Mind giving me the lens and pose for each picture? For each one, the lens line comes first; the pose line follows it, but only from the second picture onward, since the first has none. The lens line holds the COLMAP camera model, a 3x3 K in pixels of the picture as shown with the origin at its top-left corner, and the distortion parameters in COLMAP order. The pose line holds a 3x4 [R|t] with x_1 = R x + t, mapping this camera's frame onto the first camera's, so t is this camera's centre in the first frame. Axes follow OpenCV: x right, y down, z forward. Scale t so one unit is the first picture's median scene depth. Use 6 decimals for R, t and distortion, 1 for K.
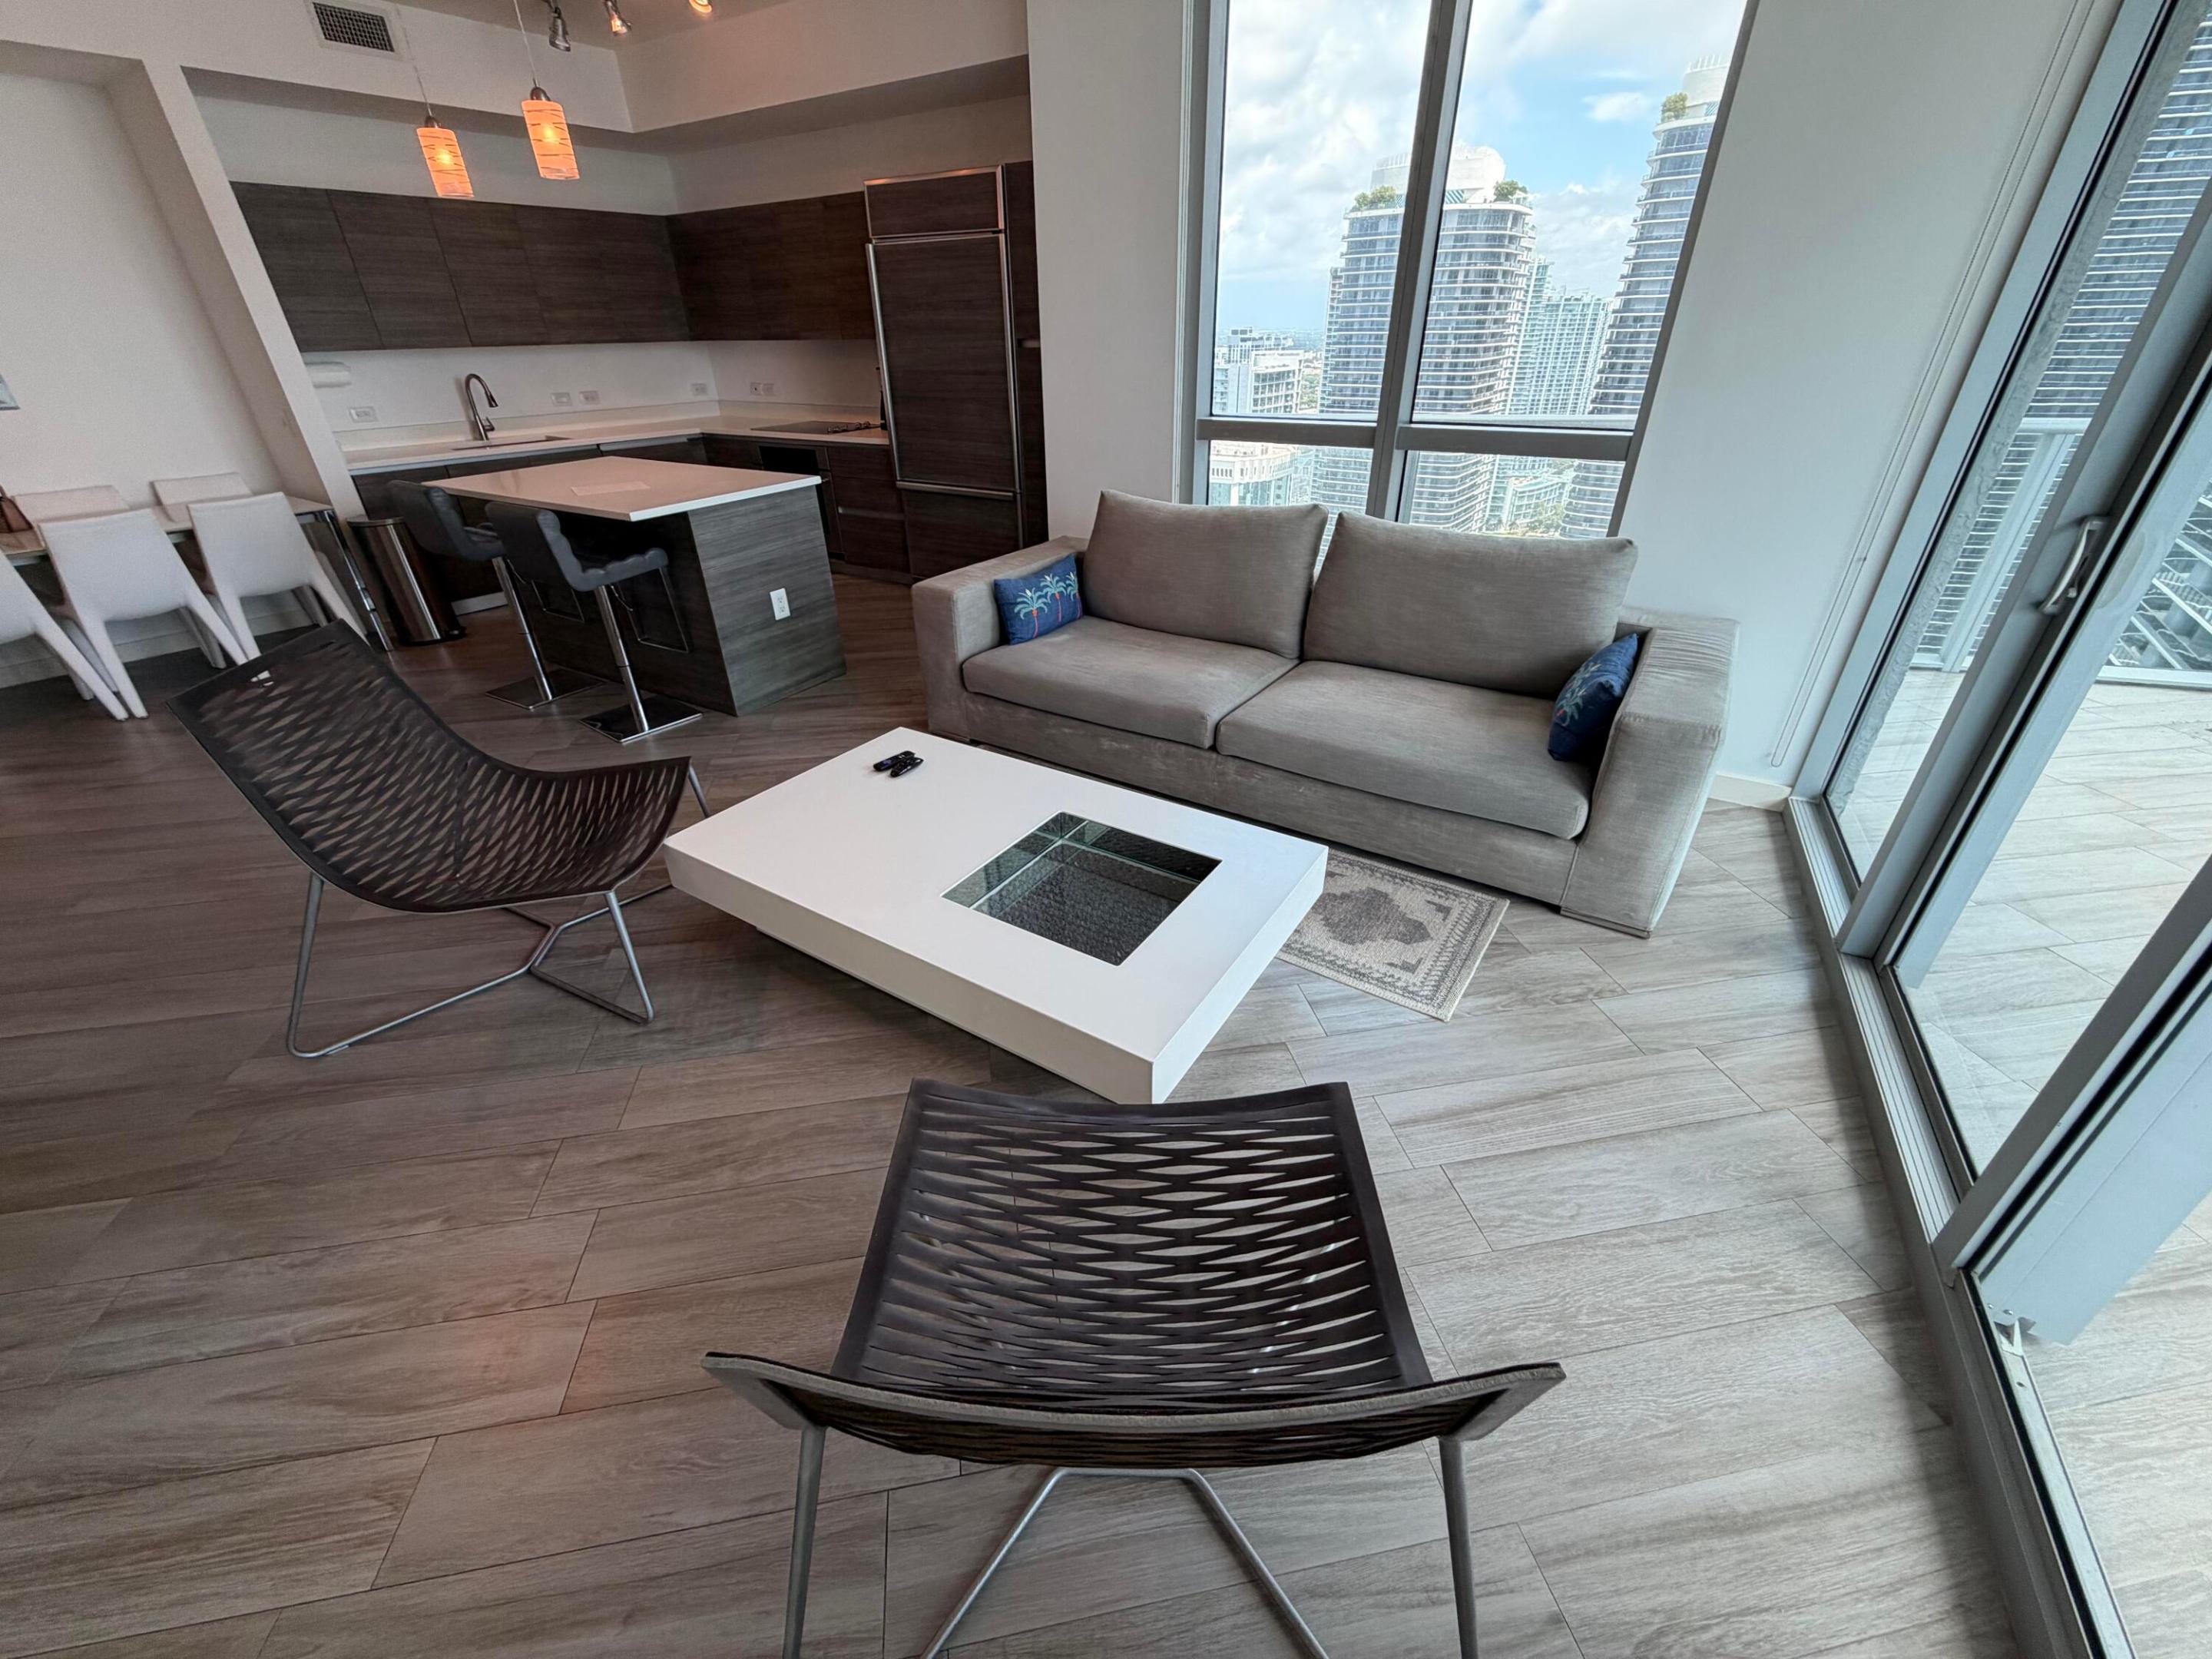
lens RADIAL K [[880.7, 0, 1098.6], [0, 880.7, 833.1], [0, 0, 1]] dist [0.000338, -0.000256]
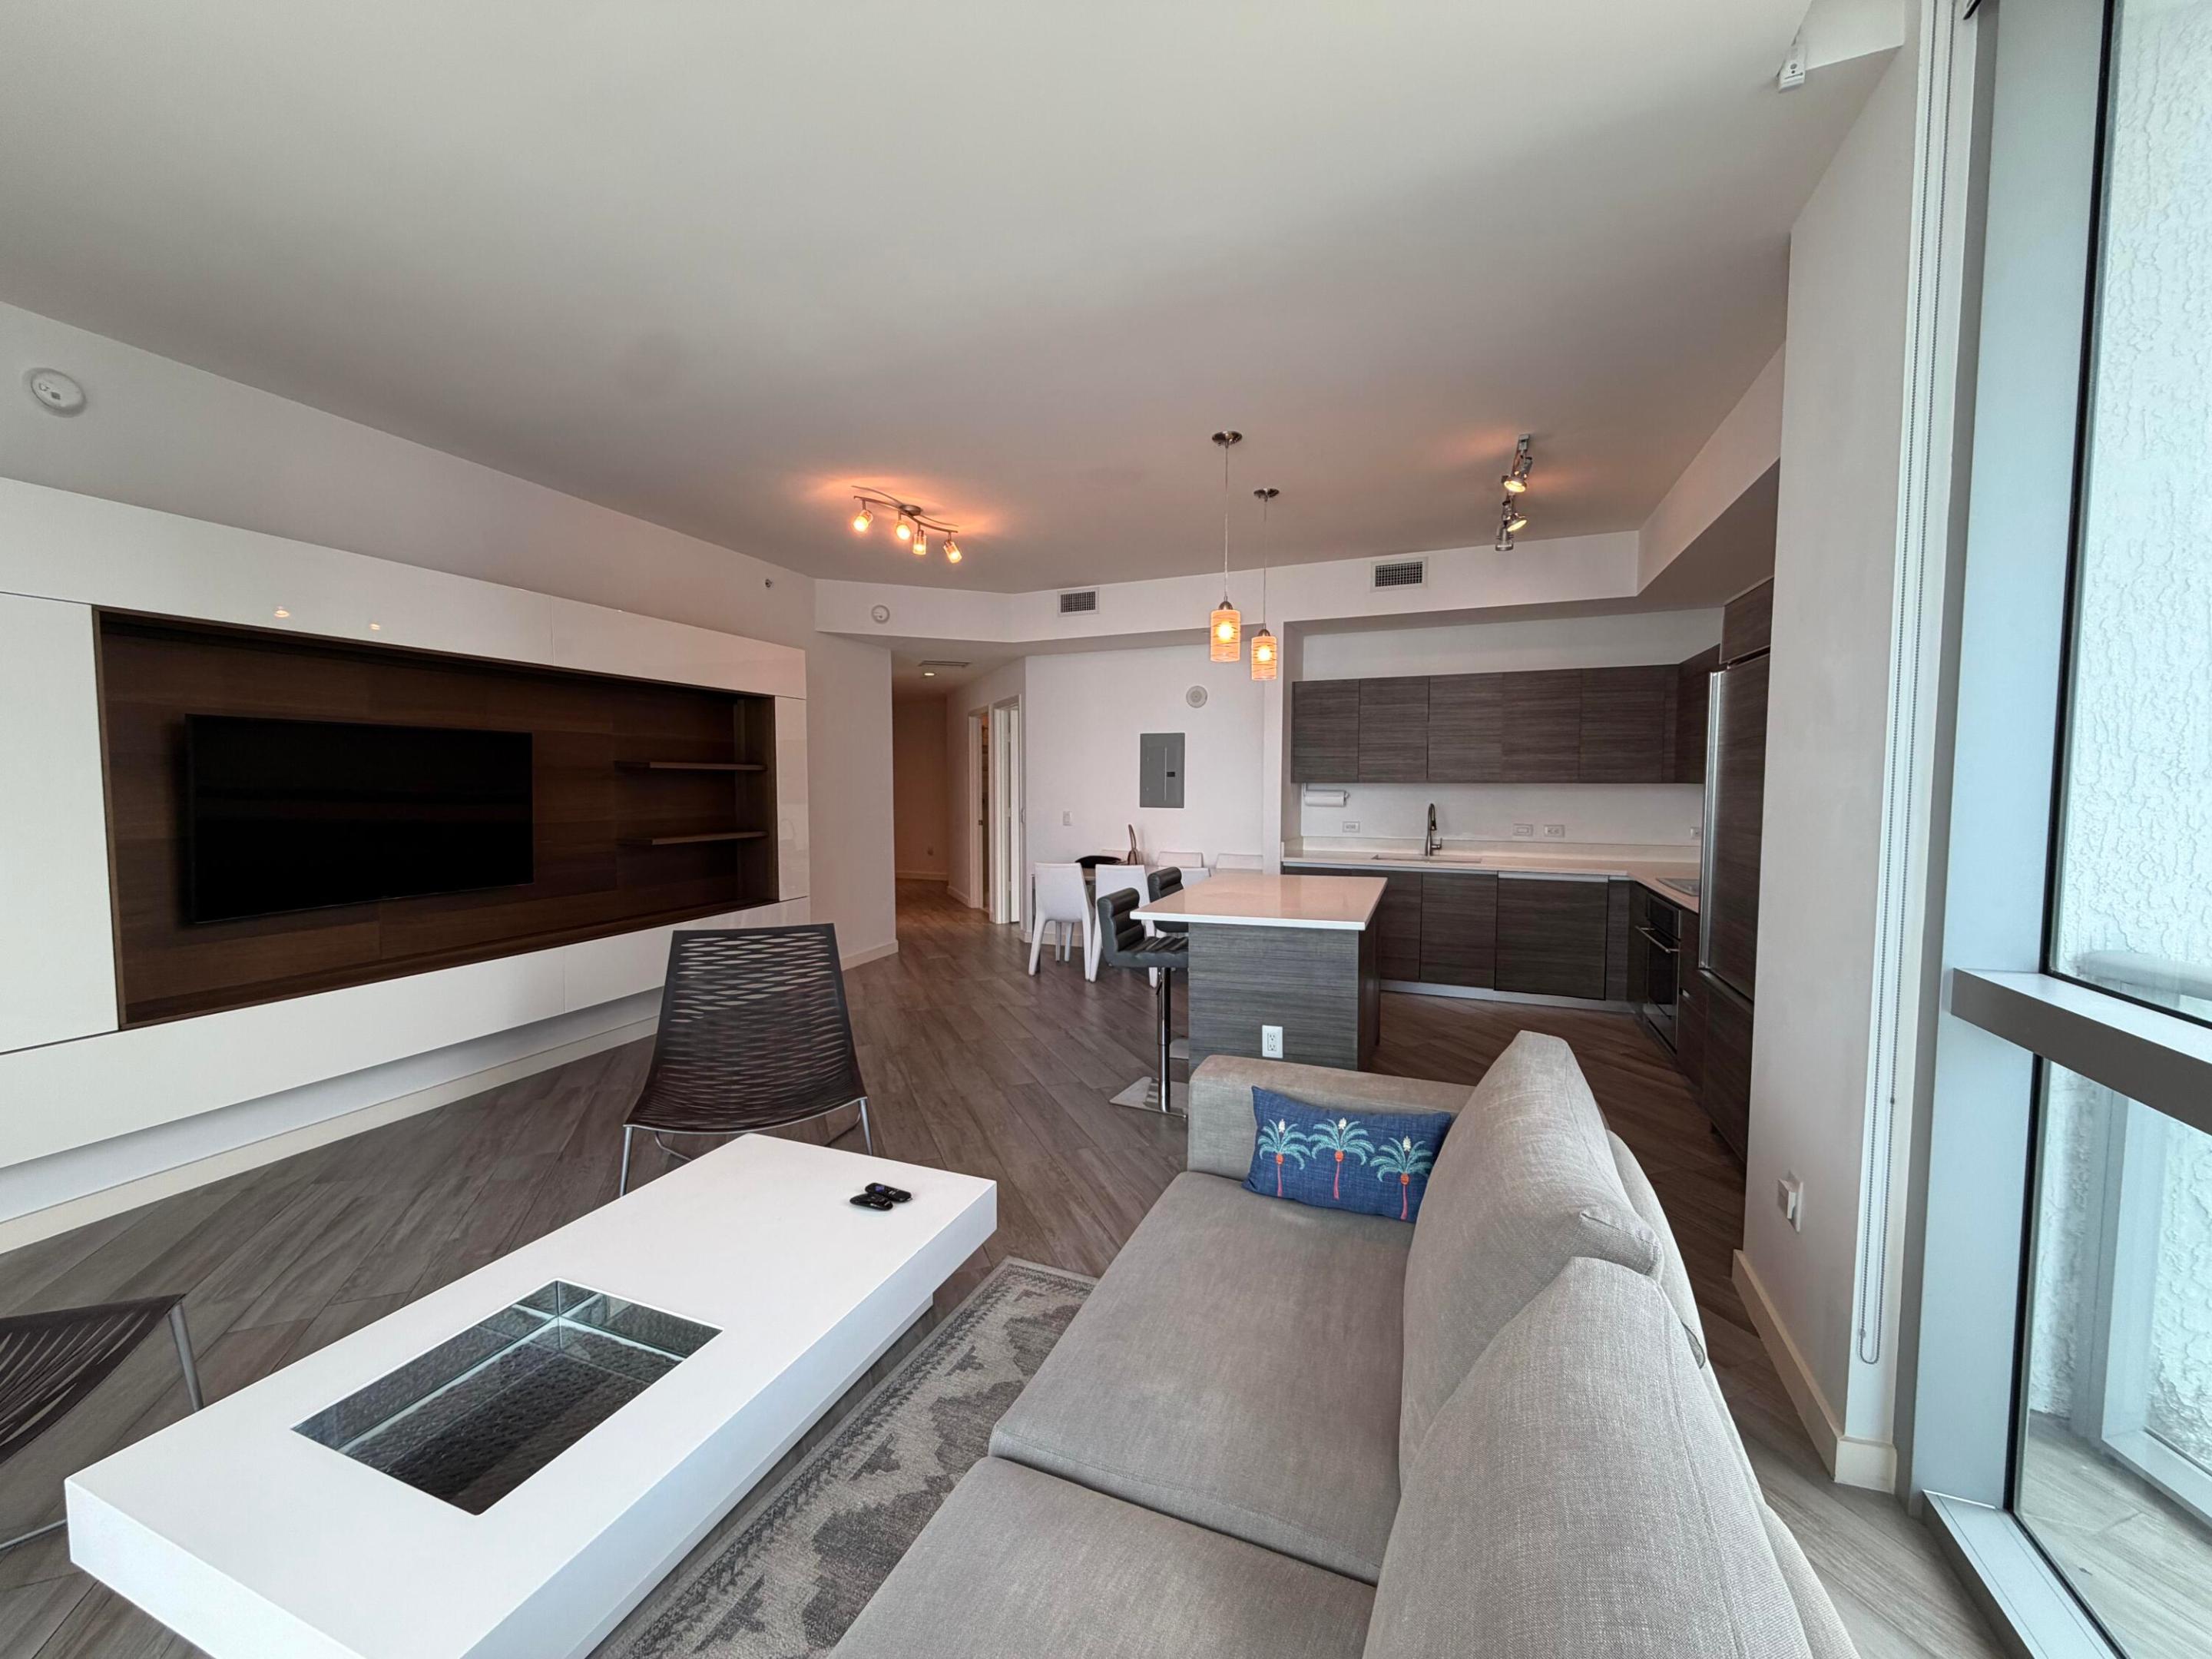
lens RADIAL K [[880.7, 0, 1098.6], [0, 880.7, 833.1], [0, 0, 1]] dist [0.000338, -0.000256]
pose [[0.192524, 0.076273, -0.978323, 0.505155], [-0.494150, 0.868876, -0.029504, -0.371011], [0.847791, 0.489119, 0.204970, 0.644631]]
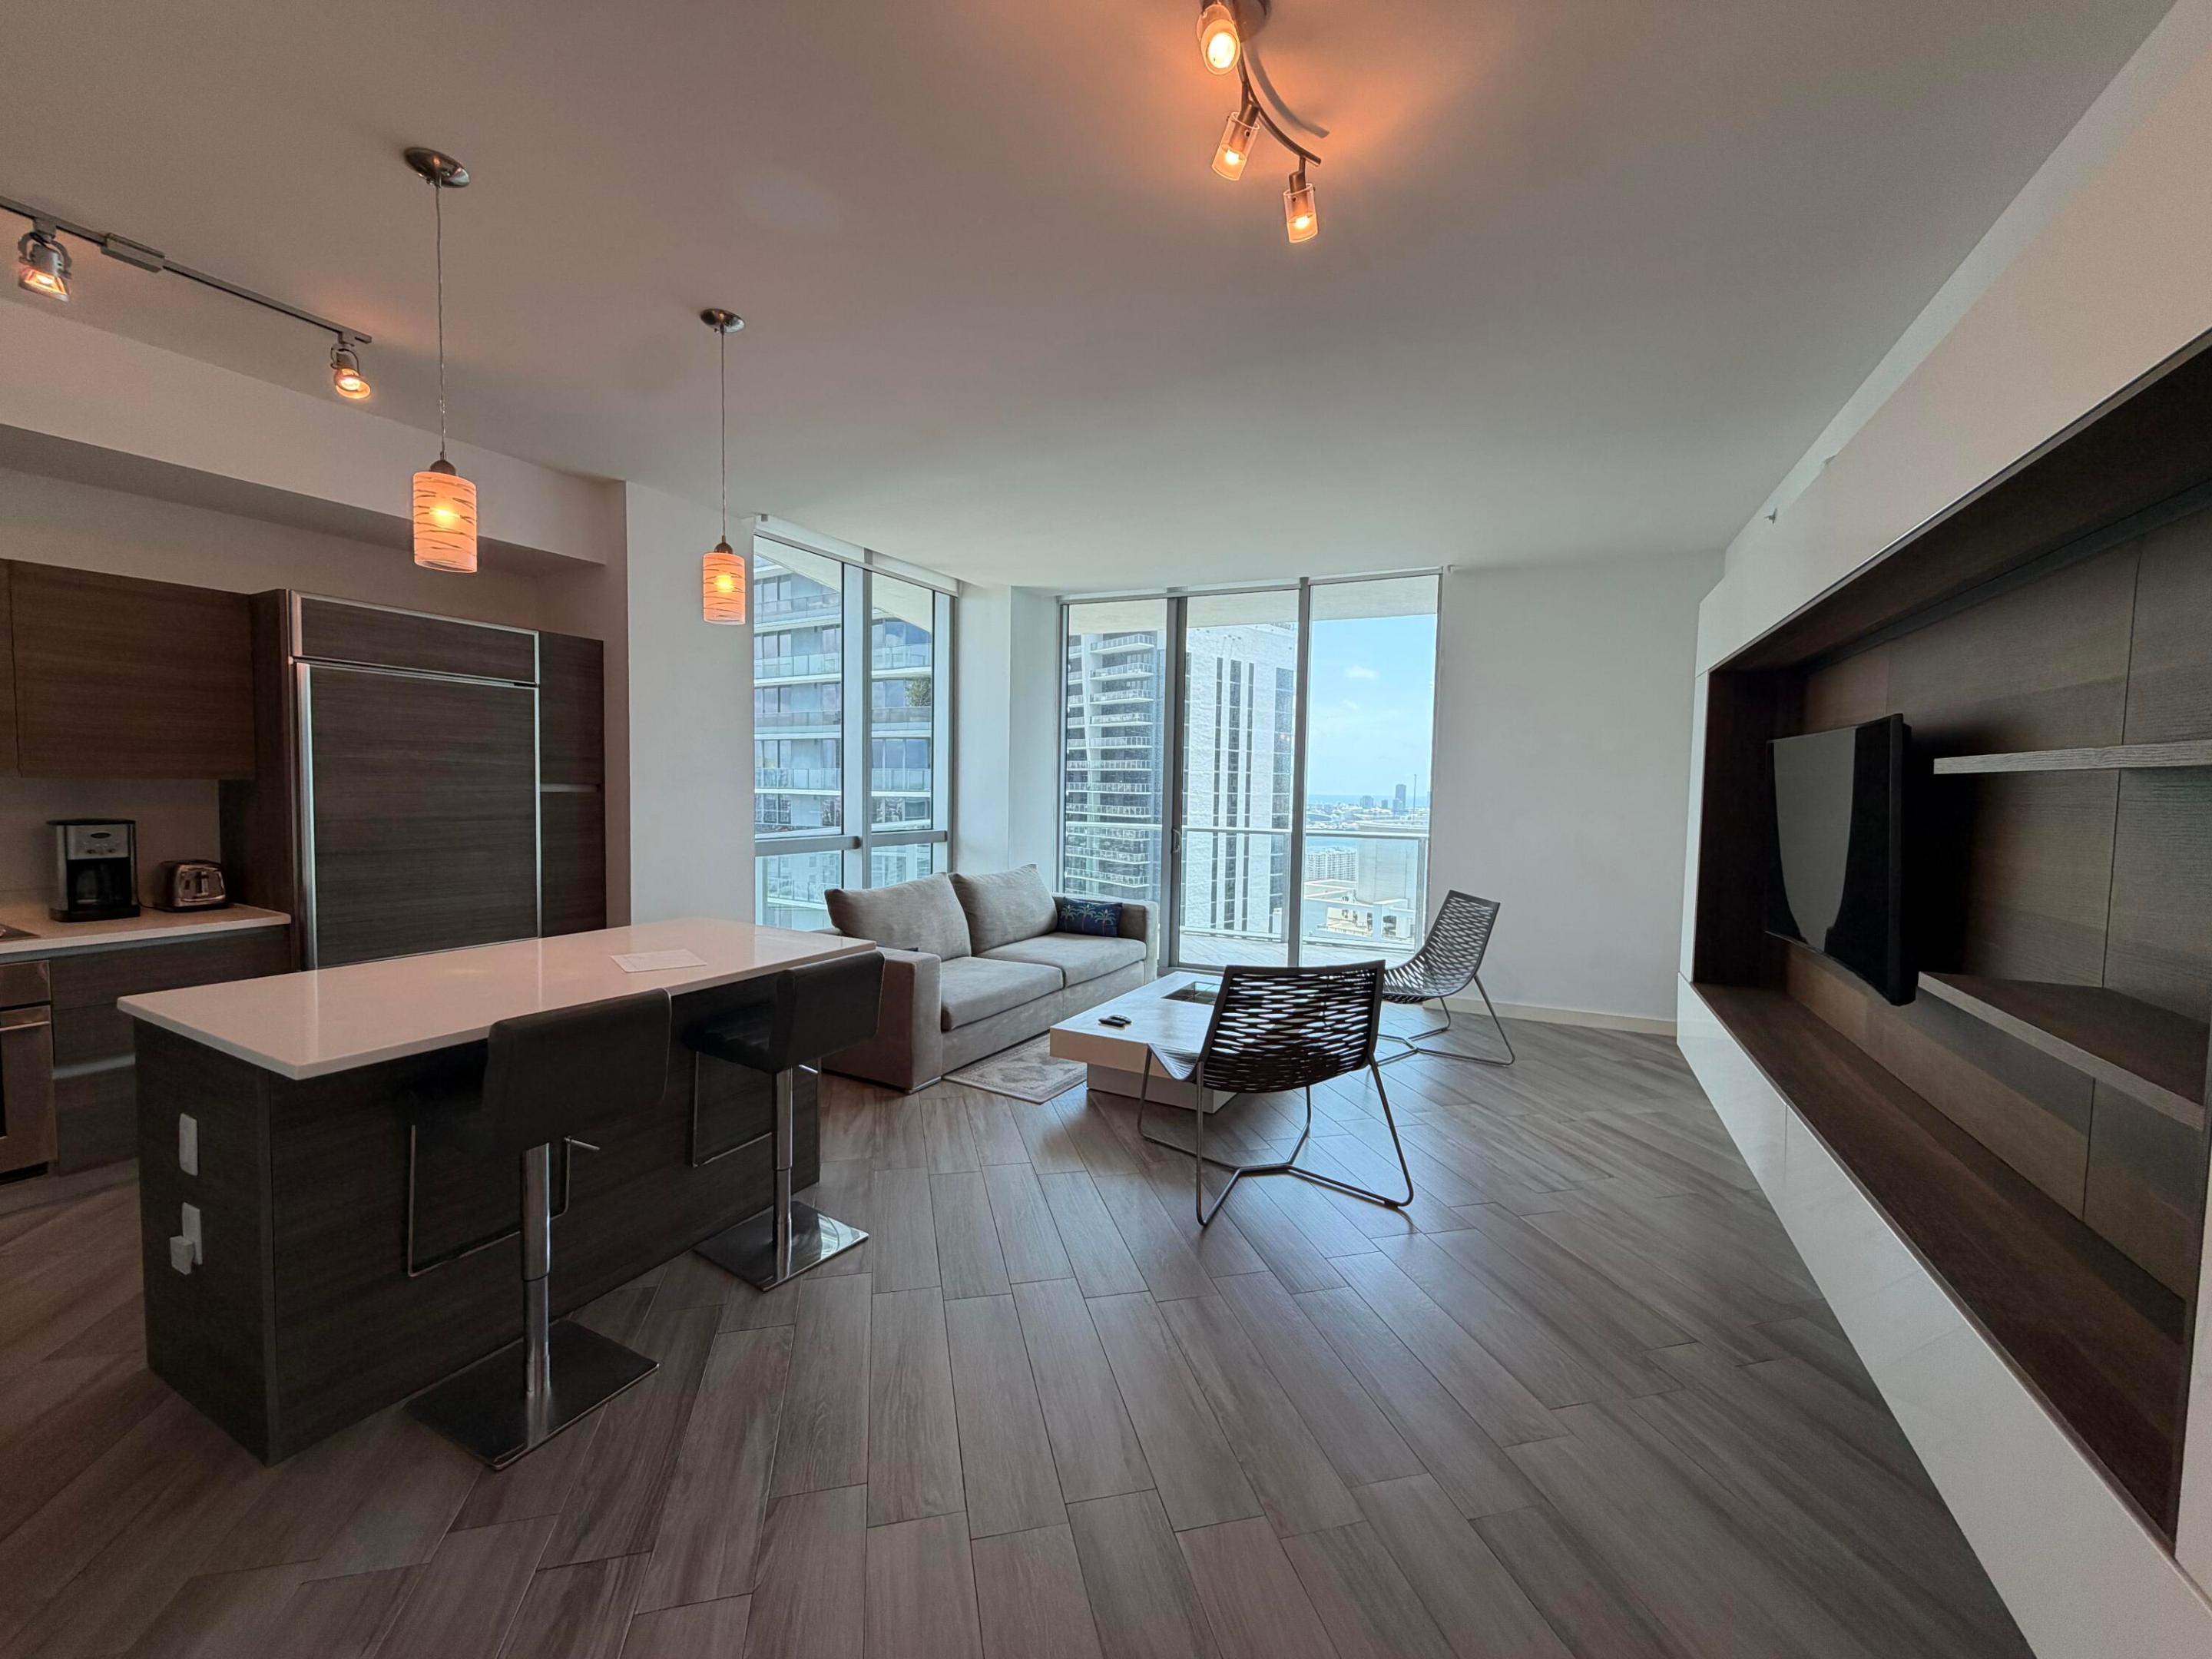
lens RADIAL K [[880.7, 0, 1098.6], [0, 880.7, 833.1], [0, 0, 1]] dist [0.000338, -0.000256]
pose [[-0.075523, -0.039189, 0.996374, -1.389059], [0.485782, 0.871184, 0.071086, -0.388465], [-0.870811, 0.489390, -0.046757, 0.729647]]
